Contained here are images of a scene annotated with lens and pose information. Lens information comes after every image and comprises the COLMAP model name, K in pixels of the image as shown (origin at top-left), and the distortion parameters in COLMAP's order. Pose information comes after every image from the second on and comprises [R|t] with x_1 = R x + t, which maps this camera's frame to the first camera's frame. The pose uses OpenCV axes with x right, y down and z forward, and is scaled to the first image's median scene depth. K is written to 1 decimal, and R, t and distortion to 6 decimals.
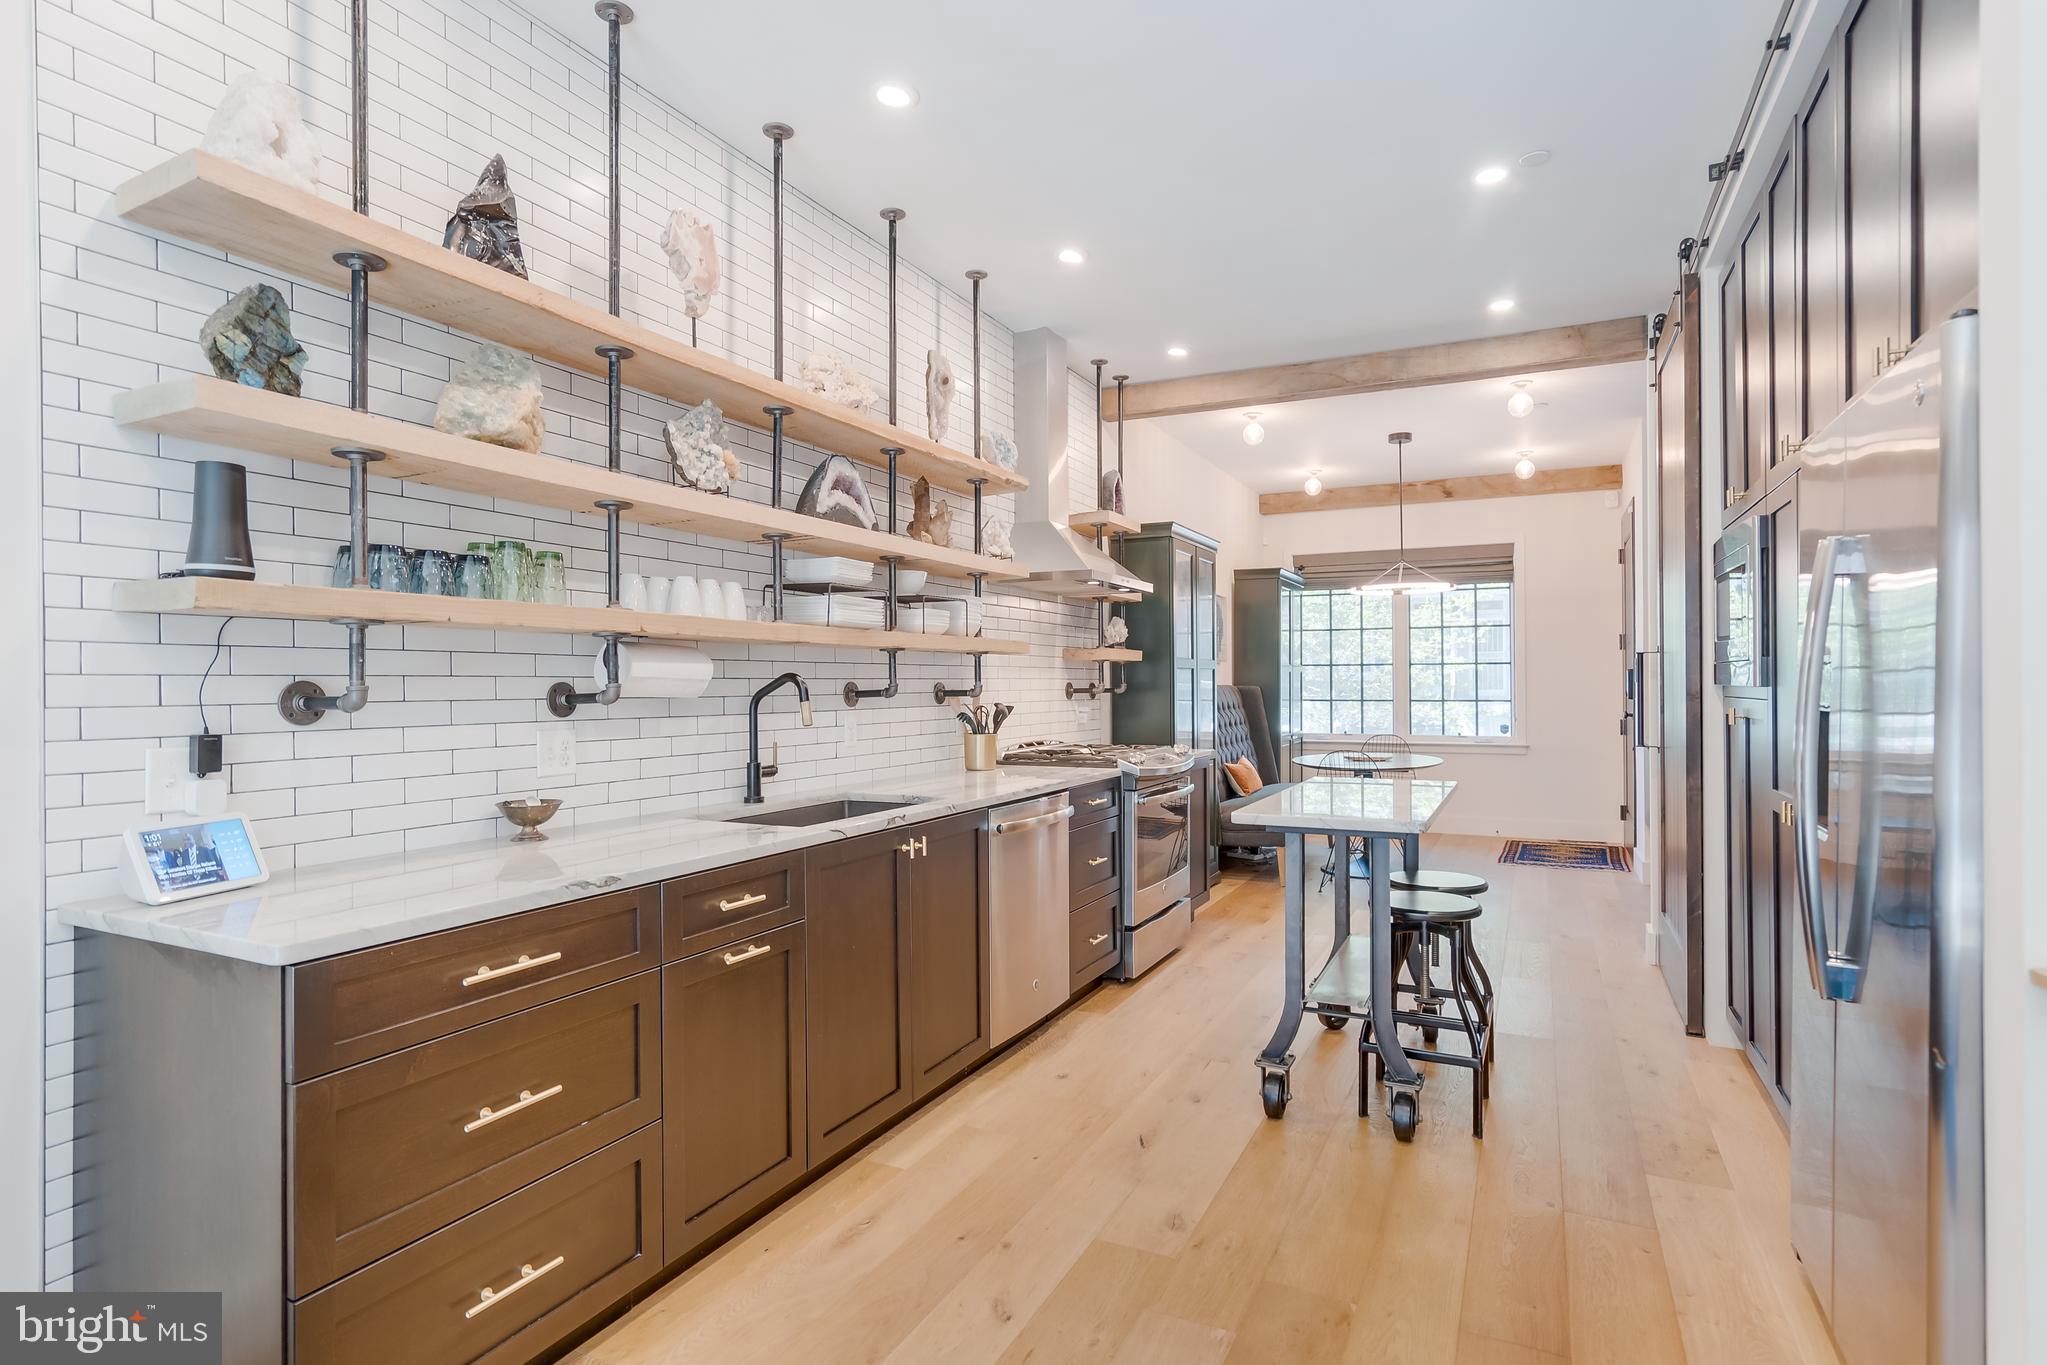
lens RADIAL K [[1033.5, 0, 1023.5], [0, 1033.5, 682.5], [0, 0, 1]] dist [-0.000790, -0.000156]
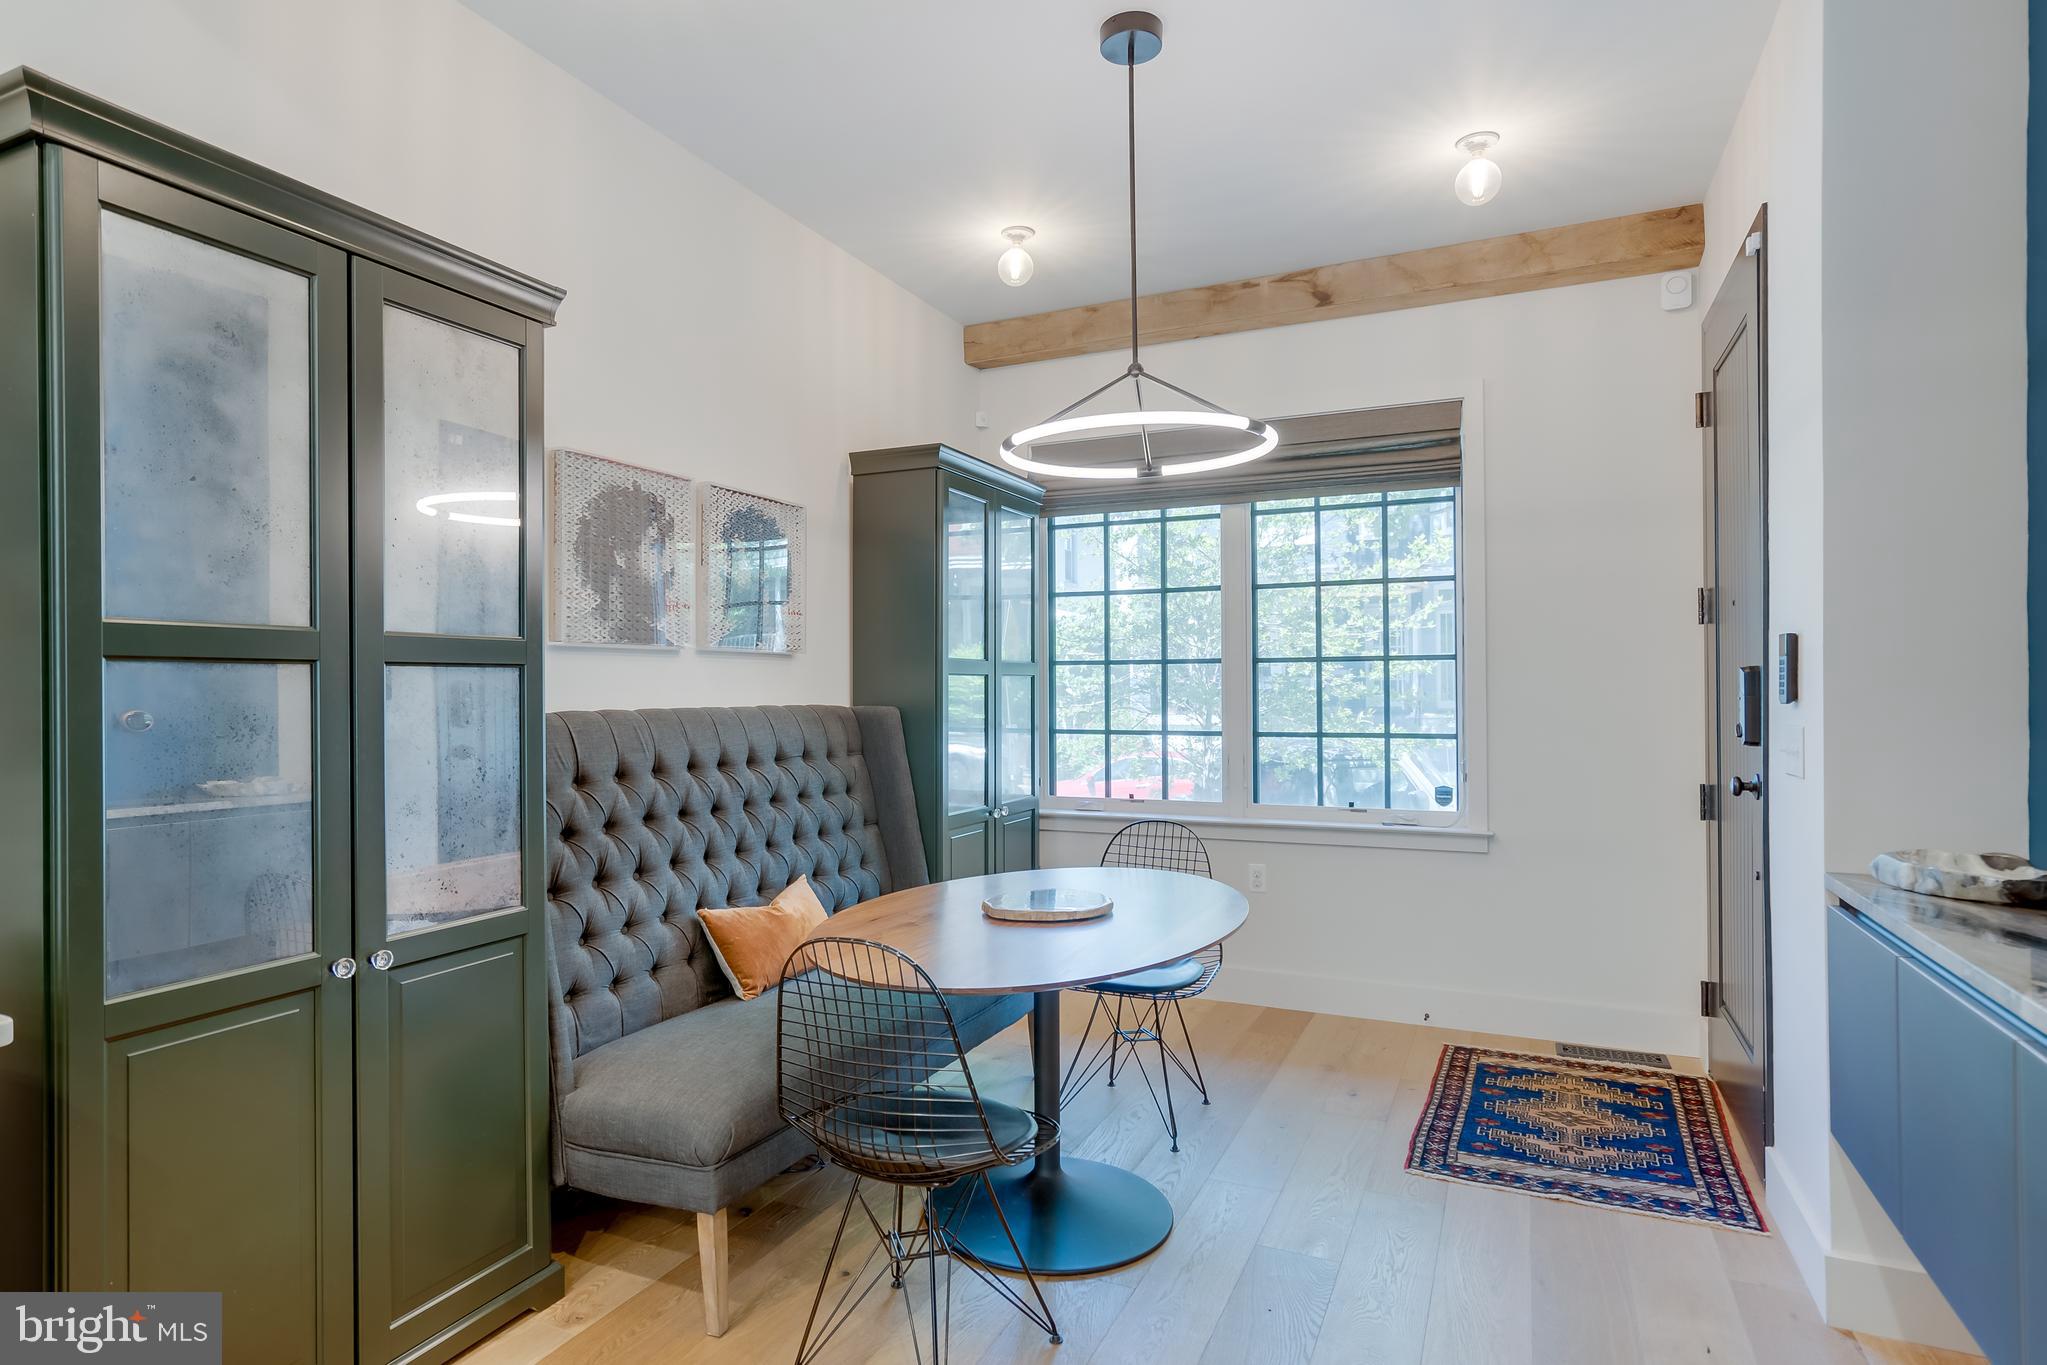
lens RADIAL K [[1057.1, 0, 1023.5], [0, 1057.1, 682.5], [0, 0, 1]] dist [0.026905, 0.000175]
pose [[0.999883, -0.004212, 0.014704, 0.269859], [0.004150, 0.999982, 0.004286, -0.010336], [-0.014722, -0.004224, 0.999883, 0.523073]]
